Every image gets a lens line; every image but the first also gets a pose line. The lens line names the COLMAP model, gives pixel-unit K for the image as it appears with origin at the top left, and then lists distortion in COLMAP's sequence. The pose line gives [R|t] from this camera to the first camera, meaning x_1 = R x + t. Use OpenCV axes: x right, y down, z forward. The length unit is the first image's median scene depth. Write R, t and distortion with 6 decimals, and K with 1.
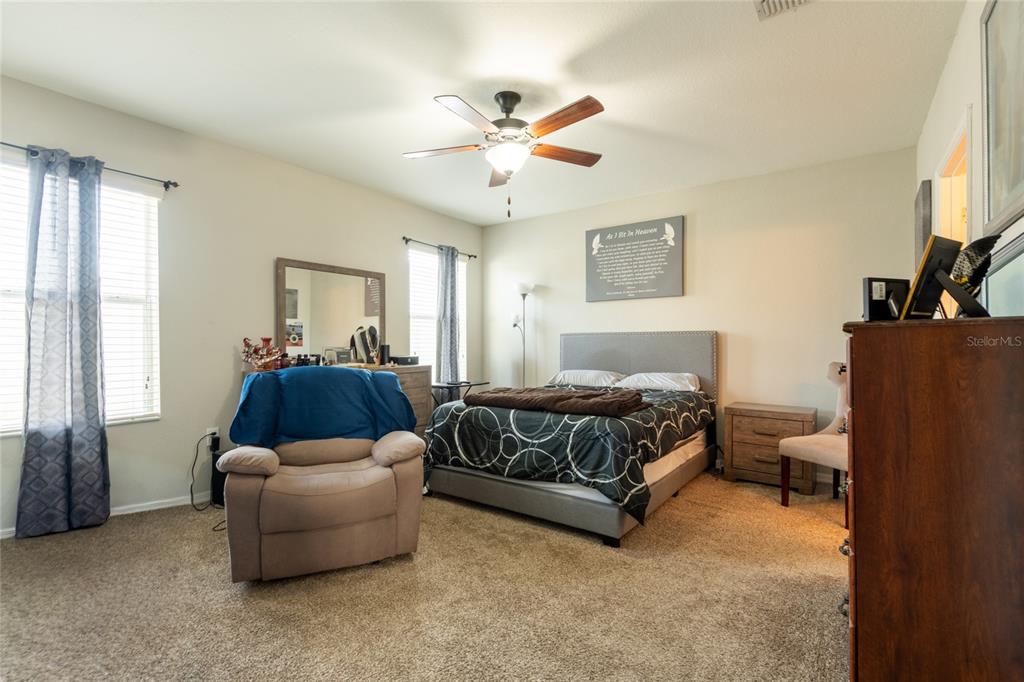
lens RADIAL K [[467.4, 0, 509.6], [0, 467.4, 341.5], [0, 0, 1]] dist [0.028446, -0.013828]
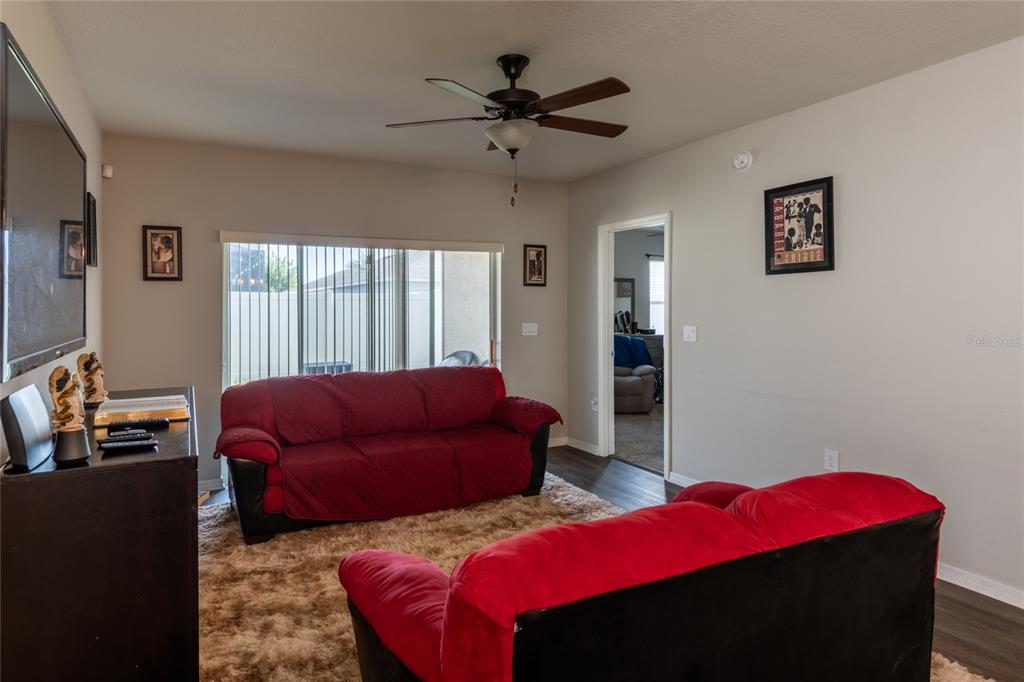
lens RADIAL K [[608.2, 0, 483.1], [0, 608.2, 312.1], [0, 0, 1]] dist [0.015474, -0.002046]
pose [[0.885957, 0.007028, -0.463714, 0.268186], [0.000453, 0.999872, 0.016018, -0.064215], [0.463767, -0.014401, 0.885840, -1.202017]]
